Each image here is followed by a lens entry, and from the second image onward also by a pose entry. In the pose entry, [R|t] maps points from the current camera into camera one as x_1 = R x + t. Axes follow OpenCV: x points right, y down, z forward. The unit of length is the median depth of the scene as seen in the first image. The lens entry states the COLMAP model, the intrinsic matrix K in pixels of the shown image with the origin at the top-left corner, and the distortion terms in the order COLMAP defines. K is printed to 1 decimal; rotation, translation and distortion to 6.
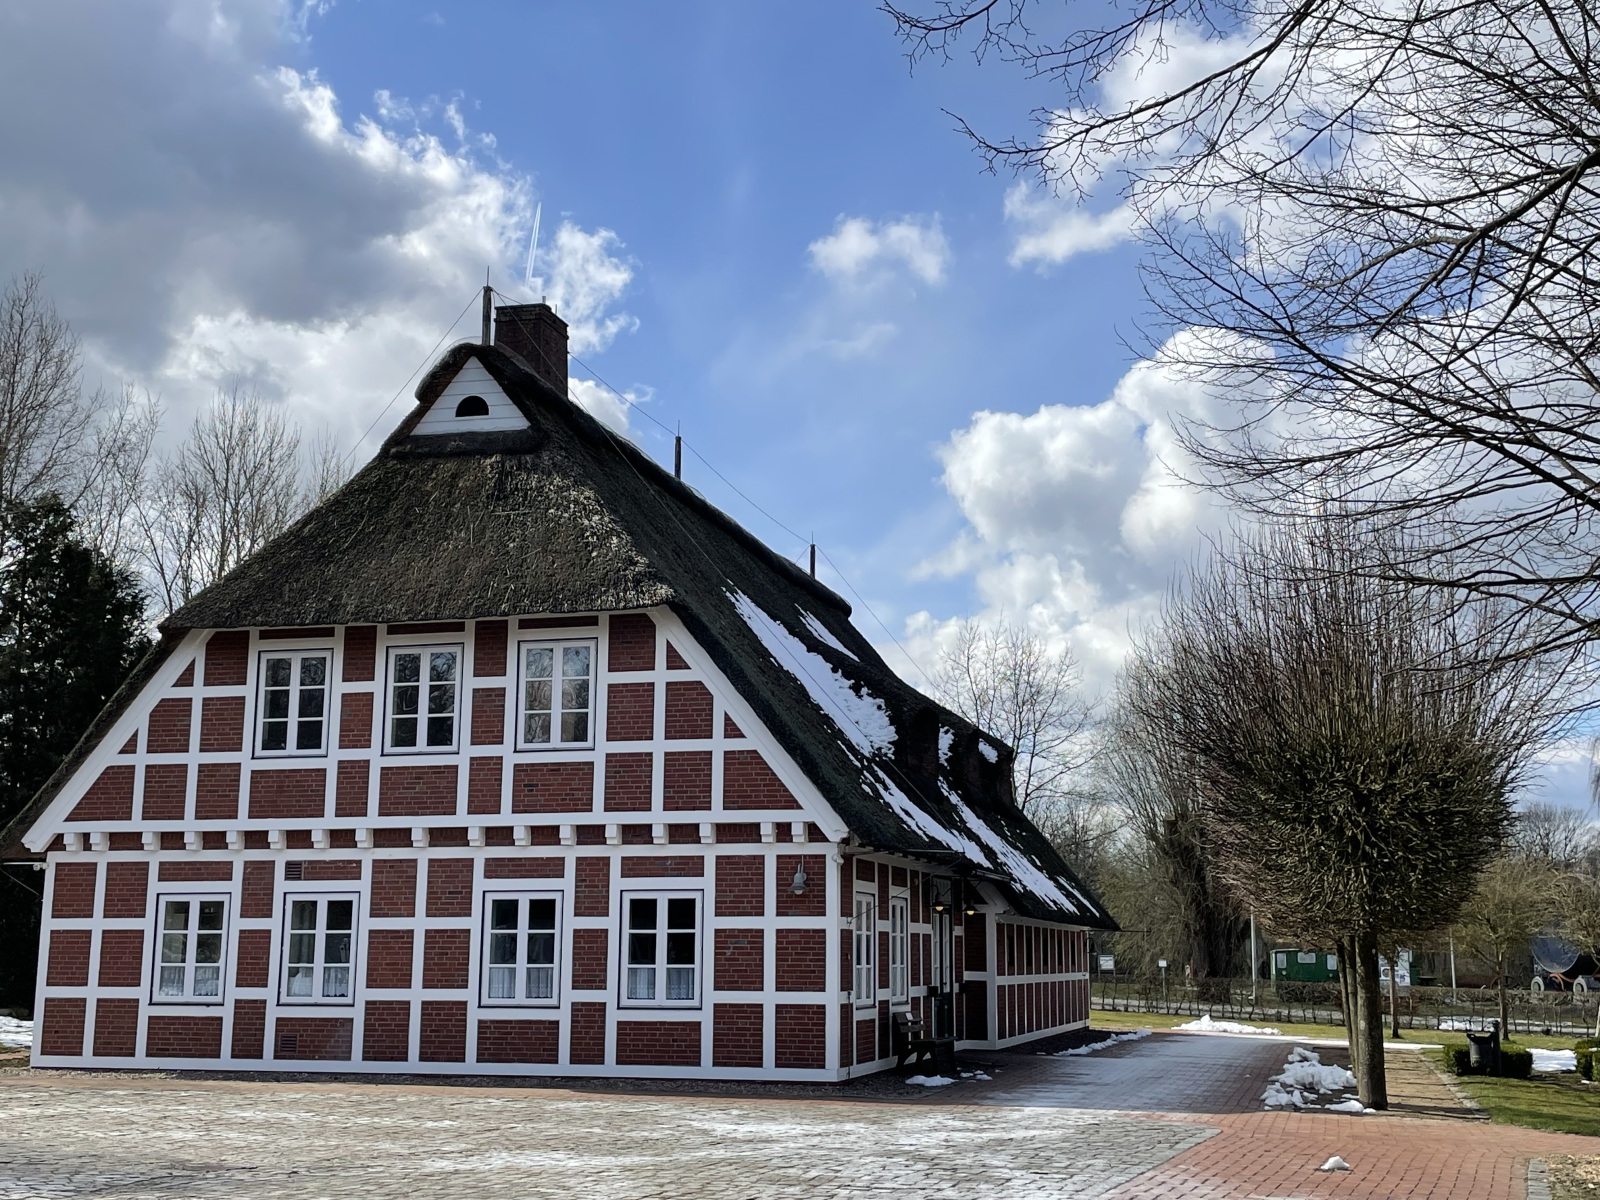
lens RADIAL K [[1962.0, 0, 799.0], [0, 1962.0, 600.3], [0, 0, 1]] dist [0.082523, 0.000000]
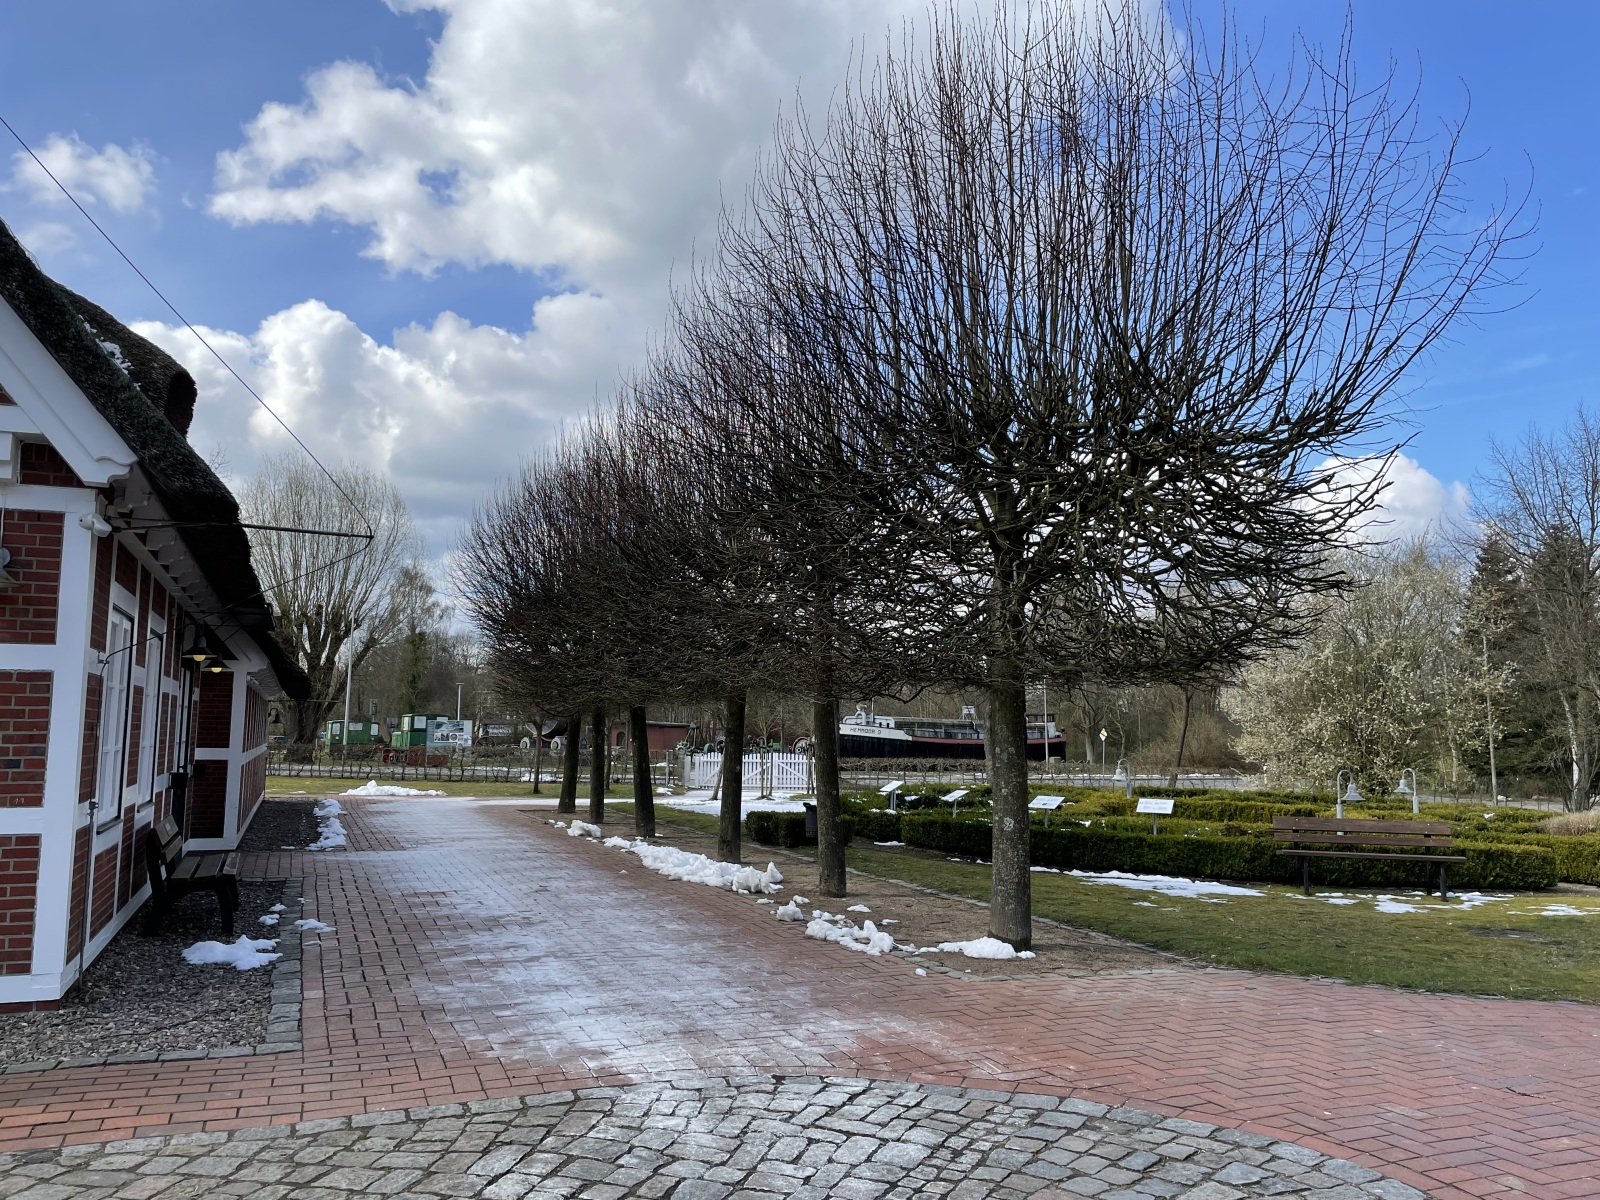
lens RADIAL K [[1196.3, 0, 801.3], [0, 1196.3, 597.2], [0, 0, 1]] dist [0.000541, -0.003222]
pose [[0.791284, 0.063567, 0.608135, -0.017898], [-0.106918, 0.993643, 0.035255, 0.113857], [-0.602028, -0.092917, 0.793050, 0.633920]]
